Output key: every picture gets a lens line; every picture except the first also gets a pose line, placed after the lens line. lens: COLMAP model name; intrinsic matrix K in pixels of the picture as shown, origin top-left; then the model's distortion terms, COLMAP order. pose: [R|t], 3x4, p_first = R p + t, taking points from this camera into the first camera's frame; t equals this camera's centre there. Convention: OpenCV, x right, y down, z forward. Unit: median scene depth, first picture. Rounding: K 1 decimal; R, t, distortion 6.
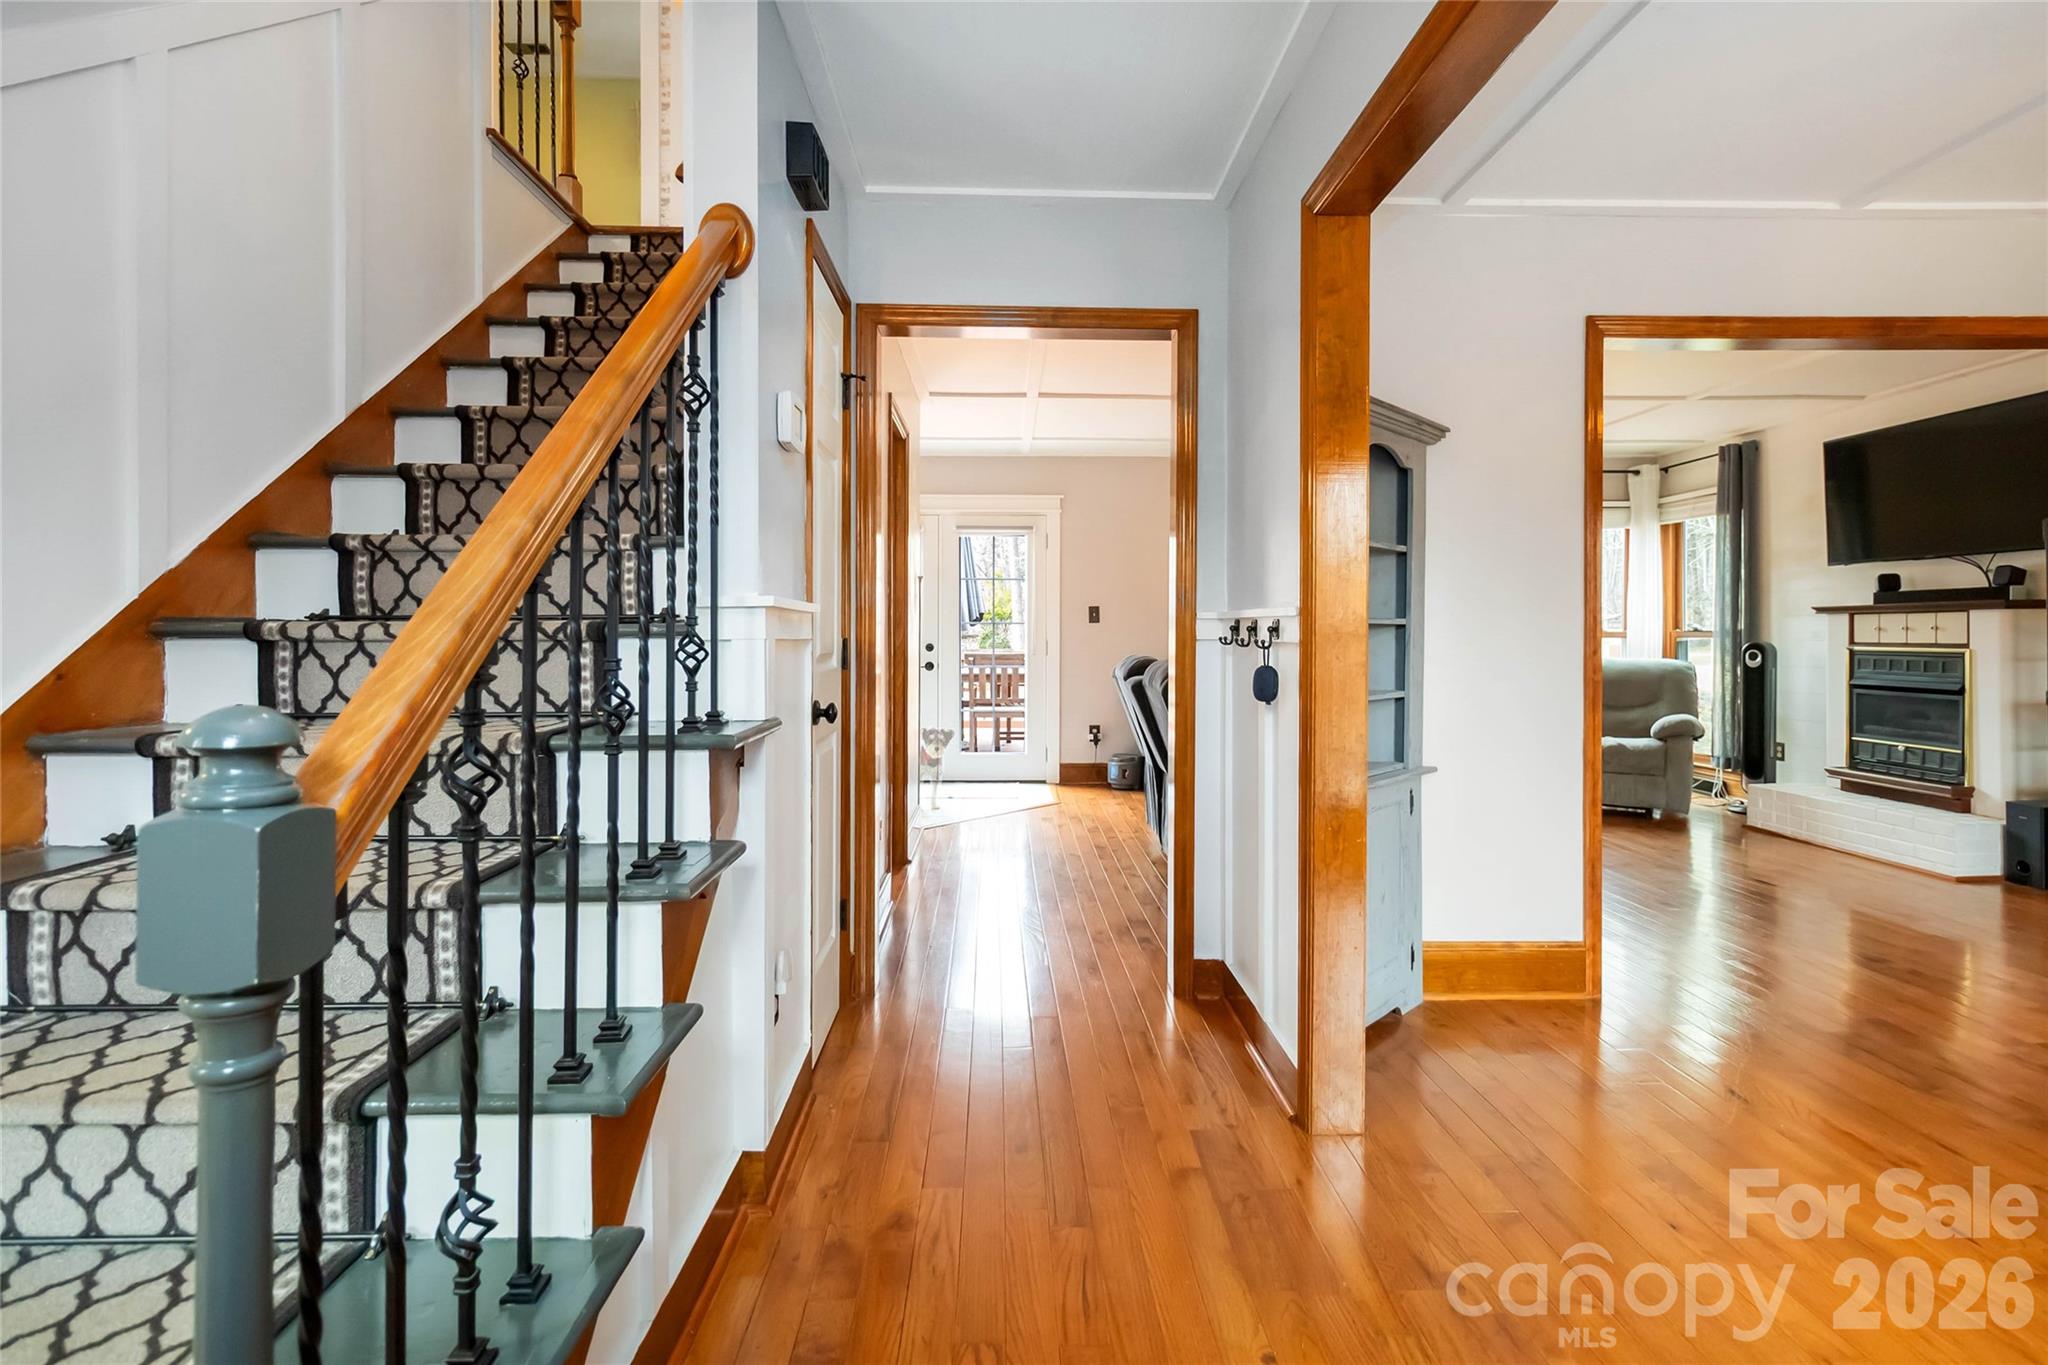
lens RADIAL K [[982.6, 0, 1035.3], [0, 982.6, 644.3], [0, 0, 1]] dist [0.002538, -0.000803]
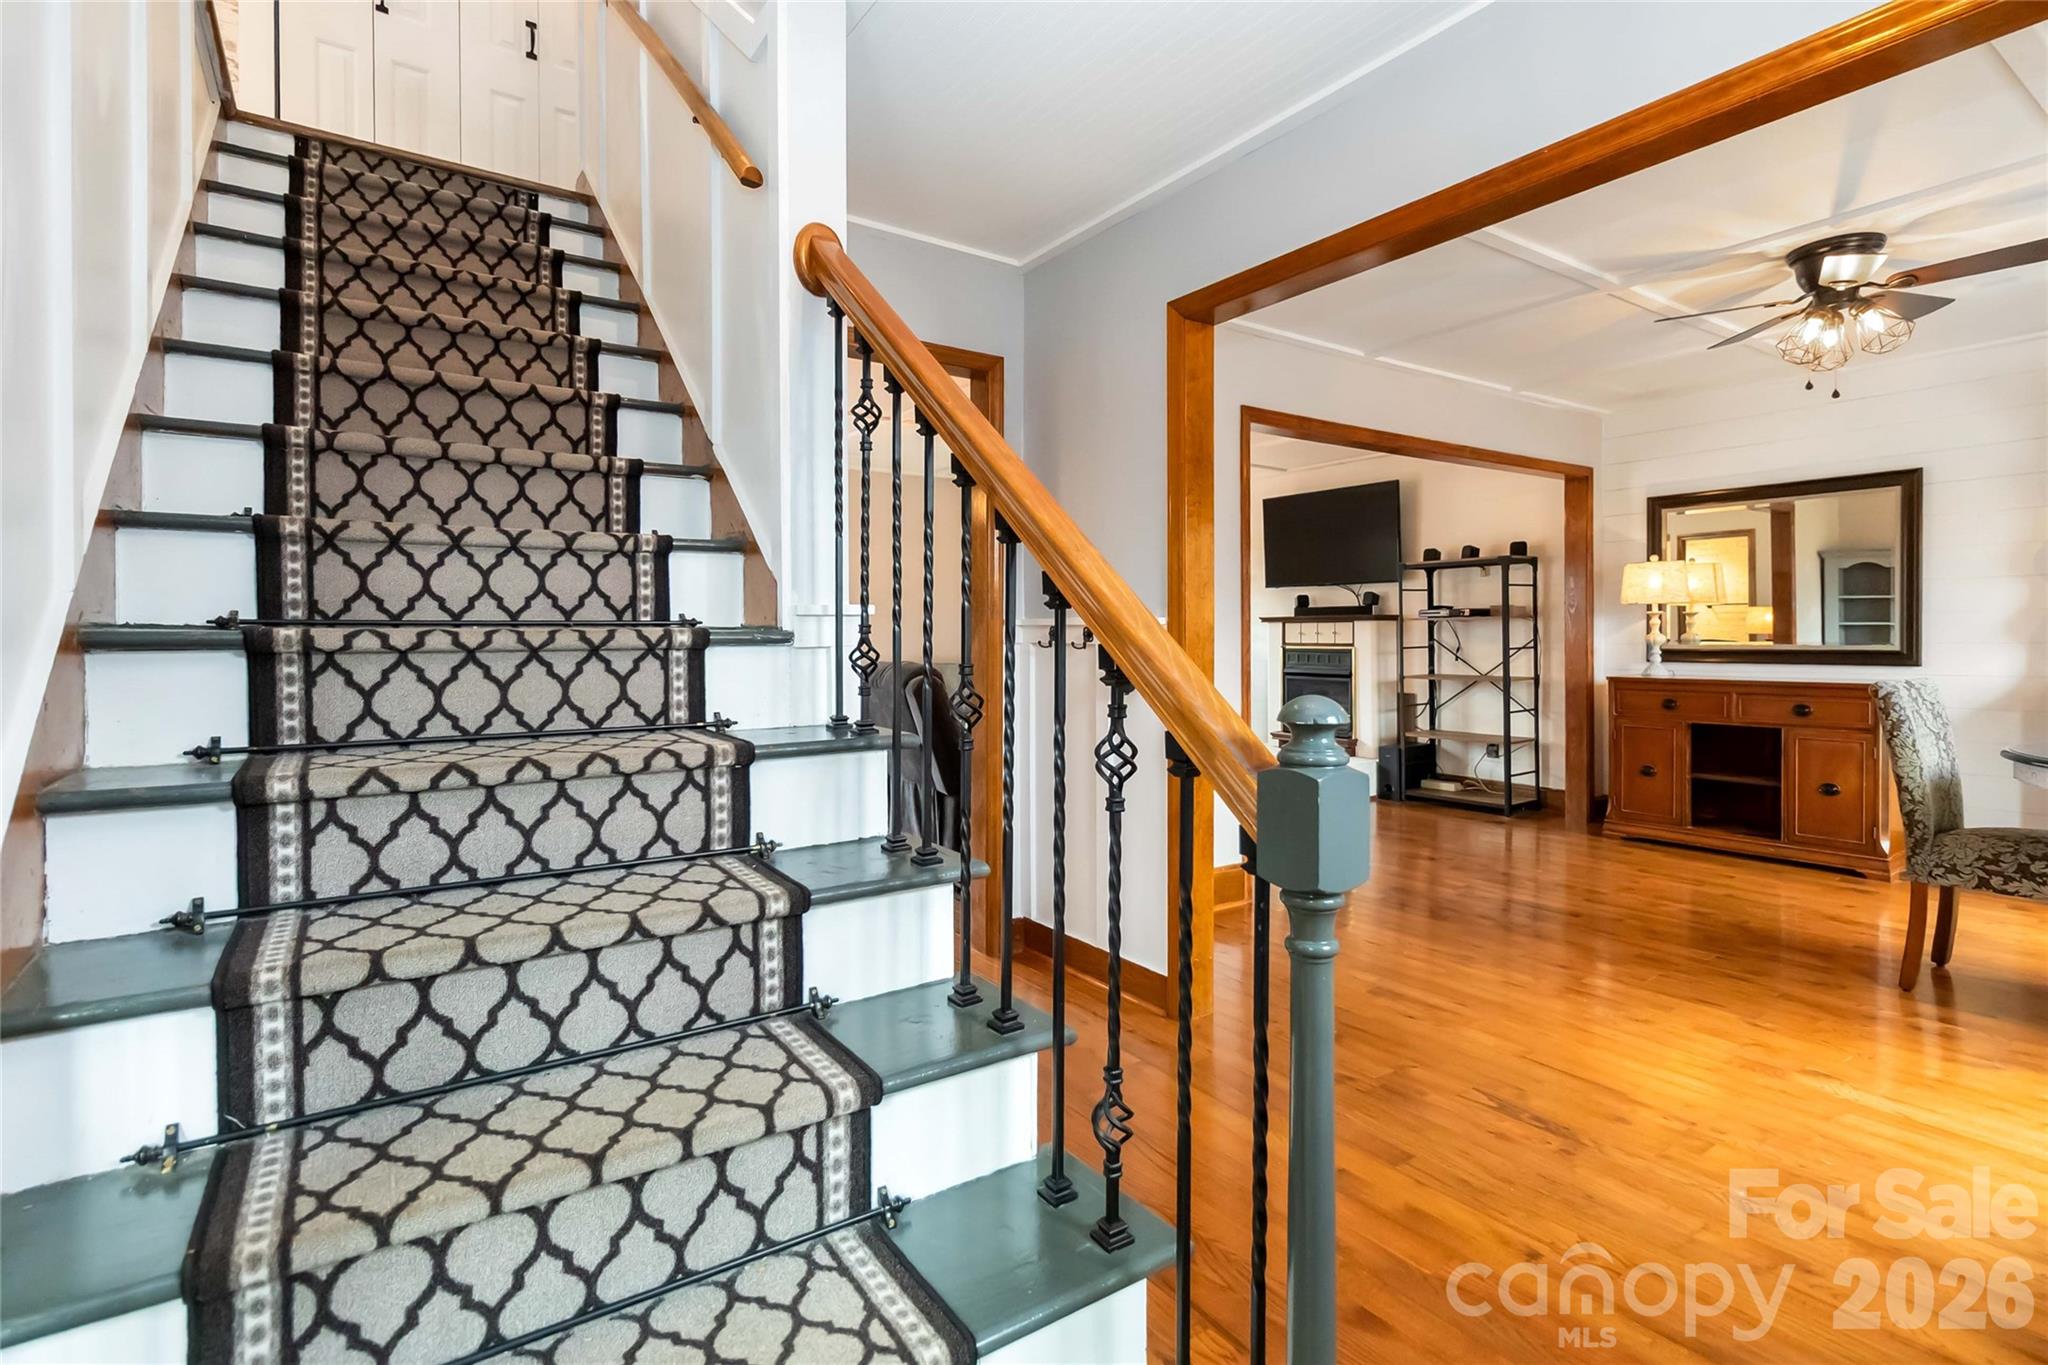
lens RADIAL K [[982.6, 0, 1056.8], [0, 982.6, 649.6], [0, 0, 1]] dist [0.002538, -0.000803]
pose [[0.834196, -0.009013, 0.551395, -0.221044], [0.007762, 0.999959, 0.004601, -0.001527], [-0.551414, 0.000442, 0.834232, 0.002044]]
